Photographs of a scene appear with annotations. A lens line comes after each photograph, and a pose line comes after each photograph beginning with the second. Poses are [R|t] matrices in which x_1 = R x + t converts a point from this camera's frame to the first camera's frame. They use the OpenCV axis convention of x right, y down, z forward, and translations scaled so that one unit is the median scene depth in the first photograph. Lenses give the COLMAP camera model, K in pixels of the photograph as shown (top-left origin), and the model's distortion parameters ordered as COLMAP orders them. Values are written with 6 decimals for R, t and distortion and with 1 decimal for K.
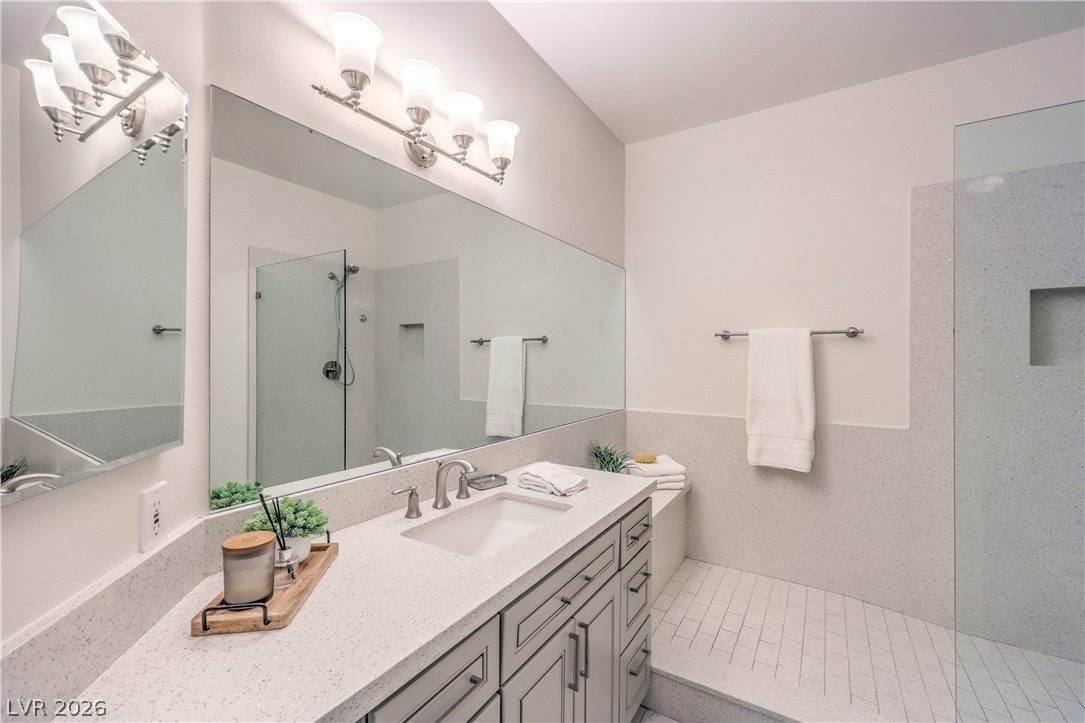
lens RADIAL K [[447.6, 0, 543.3], [0, 447.6, 360.3], [0, 0, 1]] dist [0.002368, -0.000352]
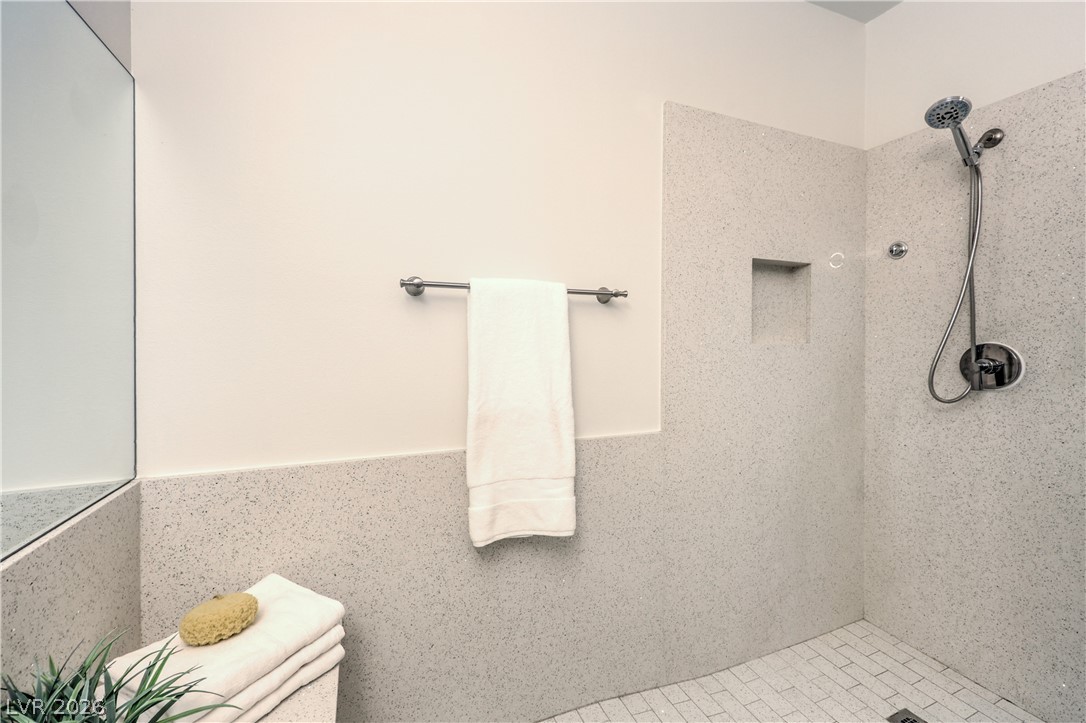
lens RADIAL K [[448.0, 0, 538.5], [0, 448.0, 339.9], [0, 0, 1]] dist [0.002368, -0.000352]
pose [[0.557583, -0.008192, 0.830081, 0.086376], [-0.000029, 0.999951, 0.009888, -0.003352], [-0.830121, -0.005538, 0.557556, 0.679052]]
